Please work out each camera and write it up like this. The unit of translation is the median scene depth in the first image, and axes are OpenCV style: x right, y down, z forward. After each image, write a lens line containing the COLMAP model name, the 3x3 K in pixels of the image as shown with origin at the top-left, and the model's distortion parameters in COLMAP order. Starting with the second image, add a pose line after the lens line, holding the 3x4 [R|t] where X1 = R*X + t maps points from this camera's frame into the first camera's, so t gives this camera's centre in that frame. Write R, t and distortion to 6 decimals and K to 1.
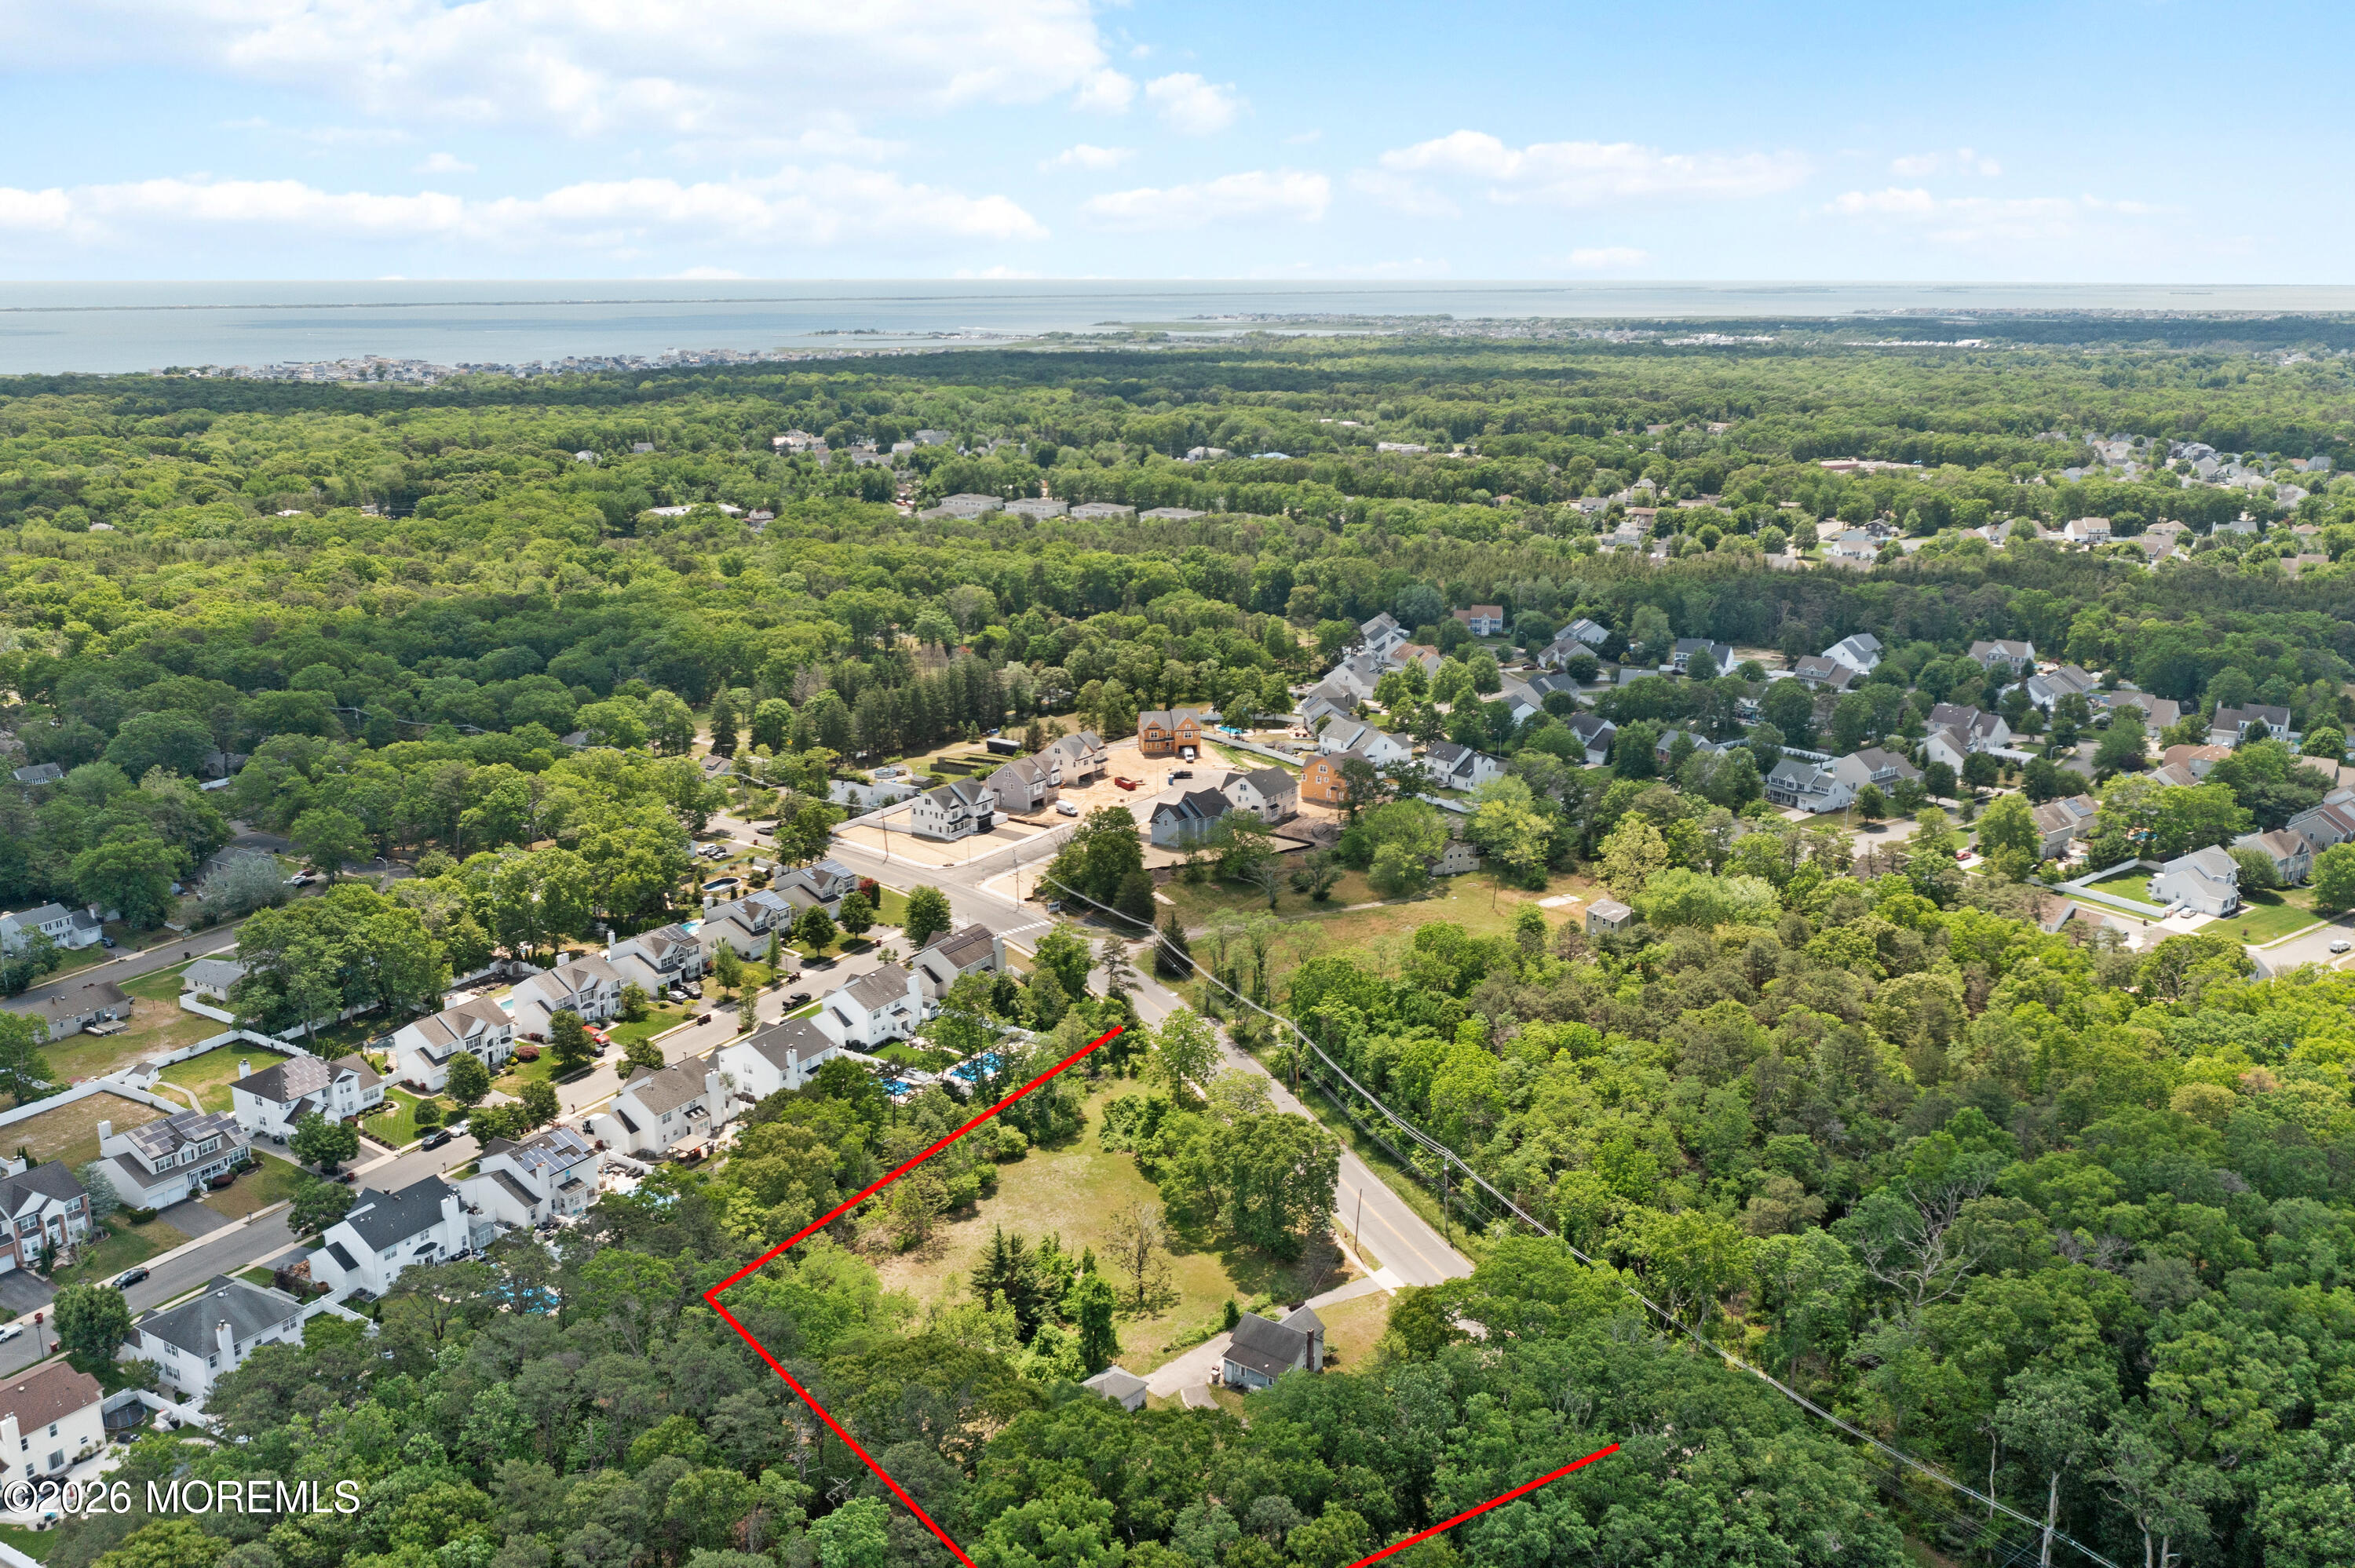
lens RADIAL K [[1996.8, 0, 1178.3], [0, 1996.8, 797.0], [0, 0, 1]] dist [0.011747, -0.005477]
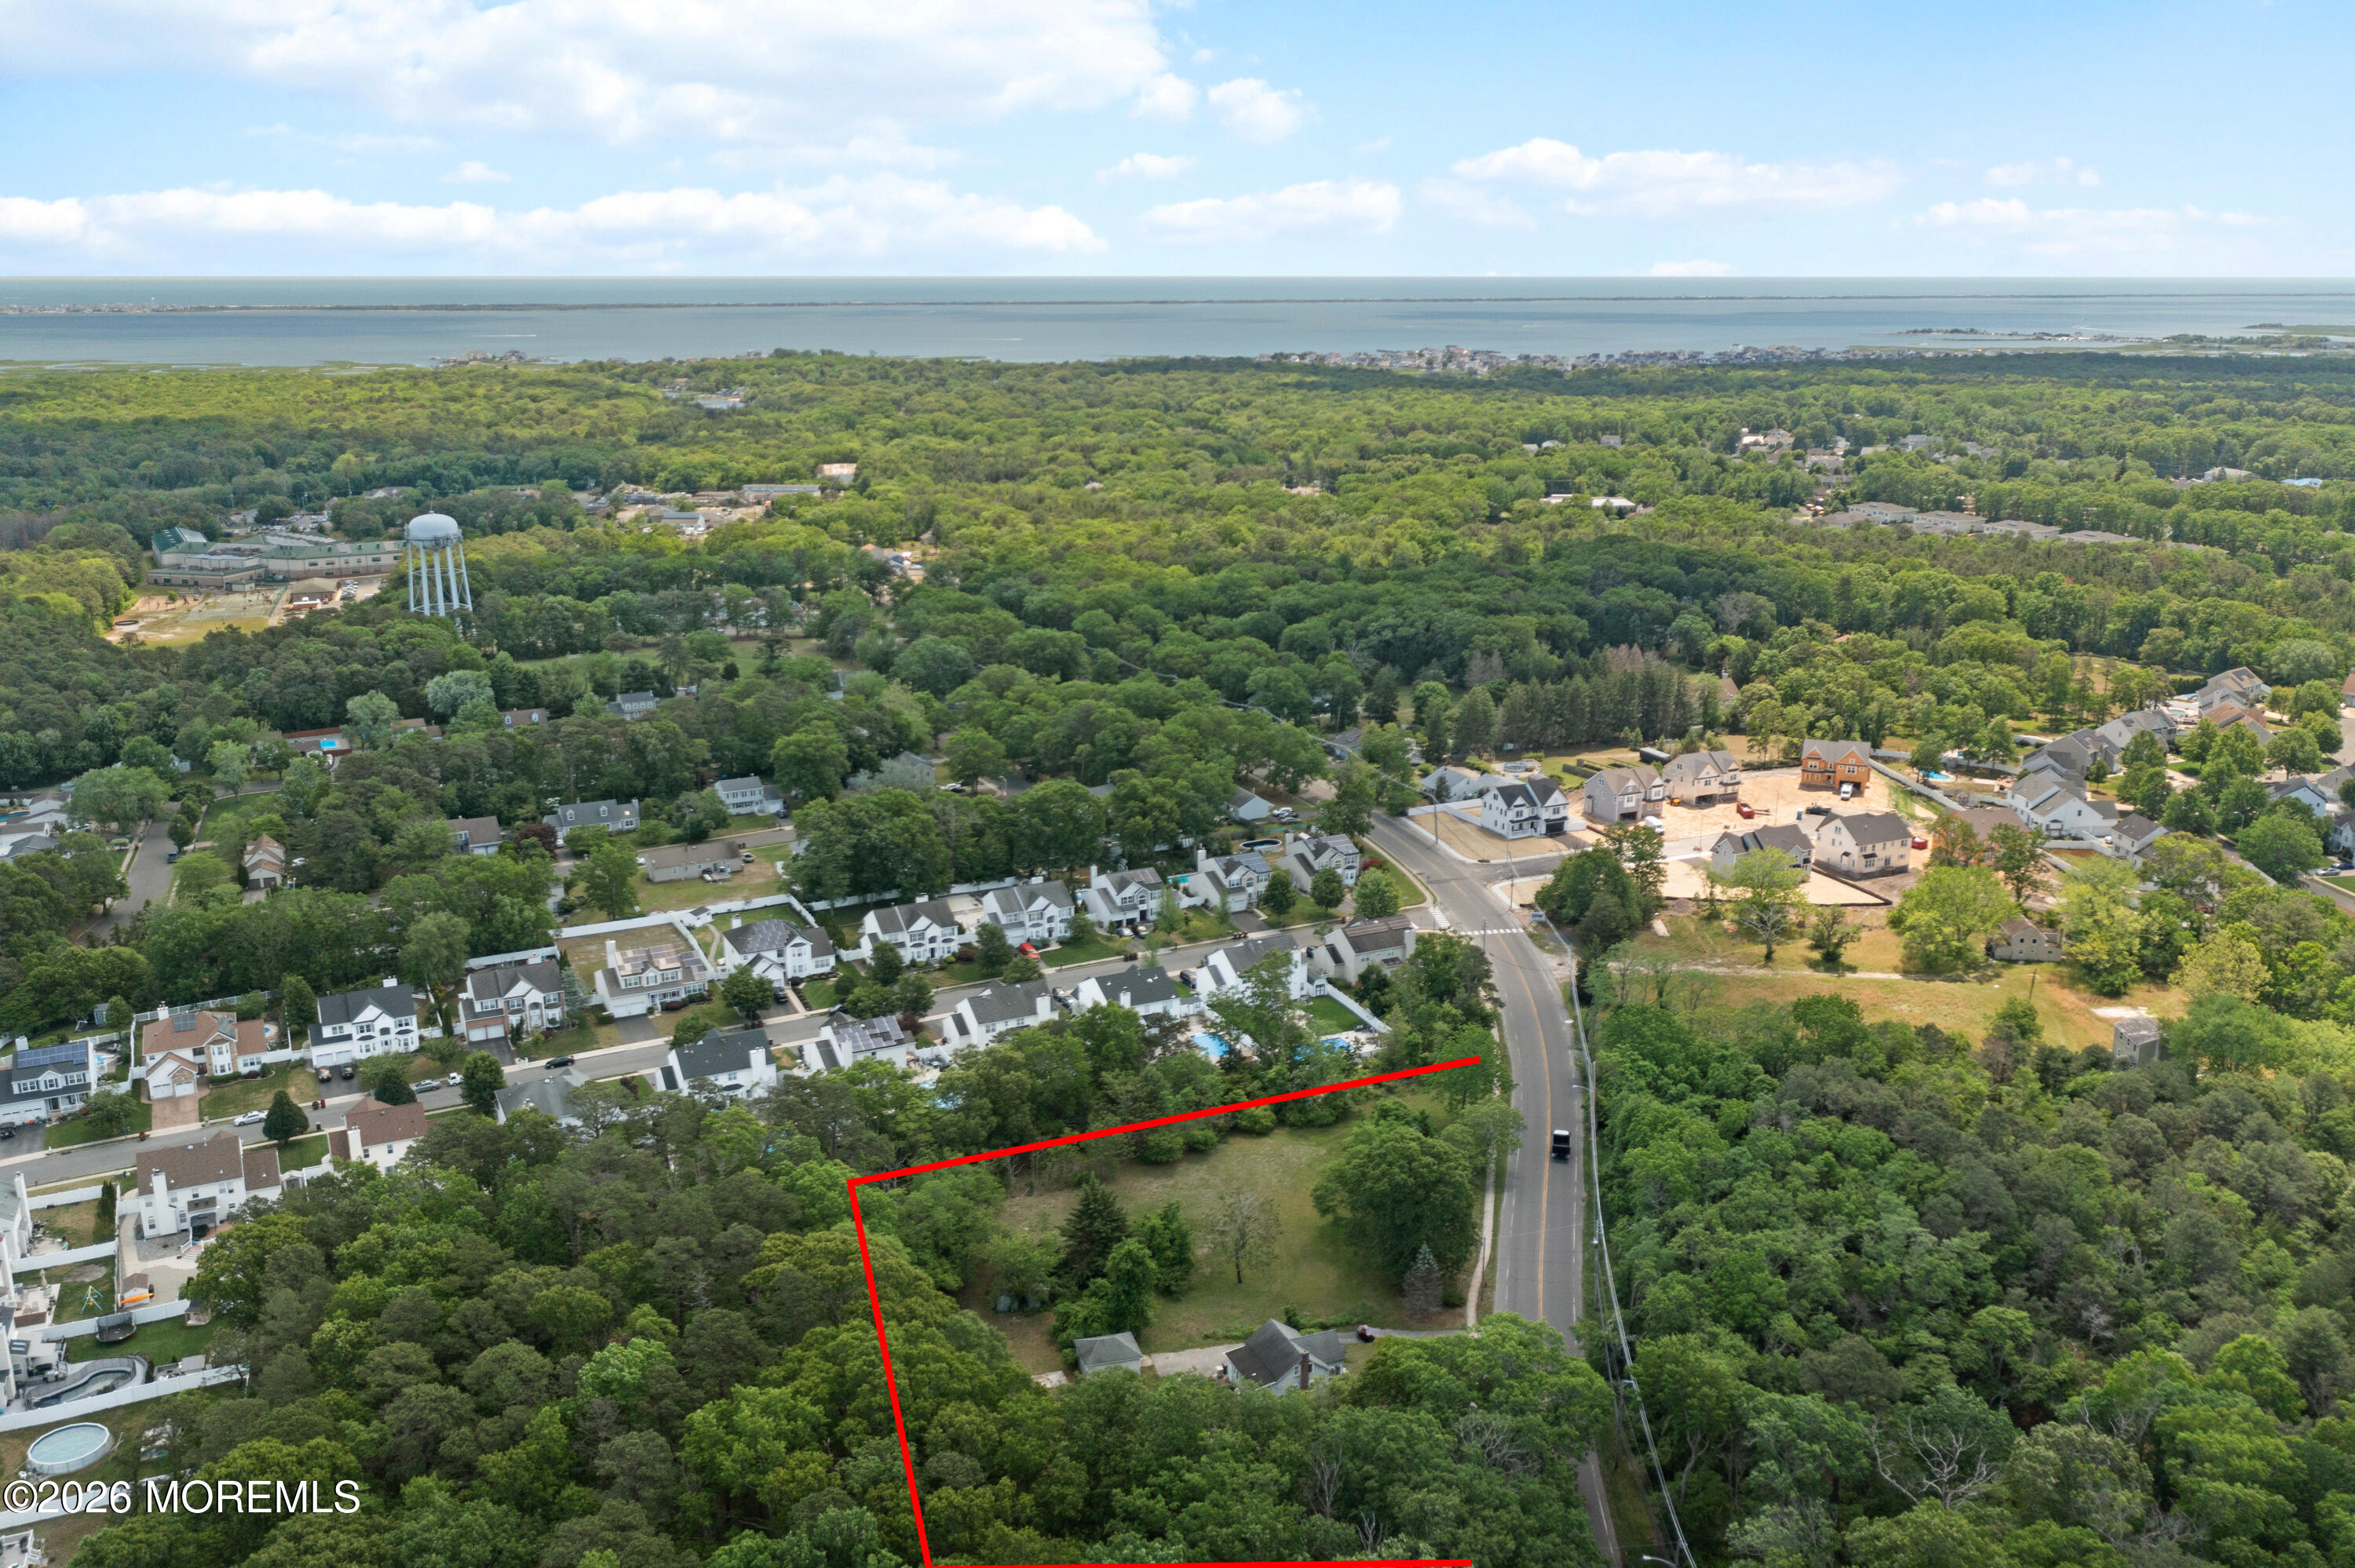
lens RADIAL K [[1996.8, 0, 1186.3], [0, 1996.8, 765.8], [0, 0, 1]] dist [0.011747, -0.005477]
pose [[0.851990, 0.128154, -0.507631, 0.244974], [-0.134706, 0.990595, 0.023996, -0.016108], [0.505932, 0.047937, 0.861241, 0.059454]]
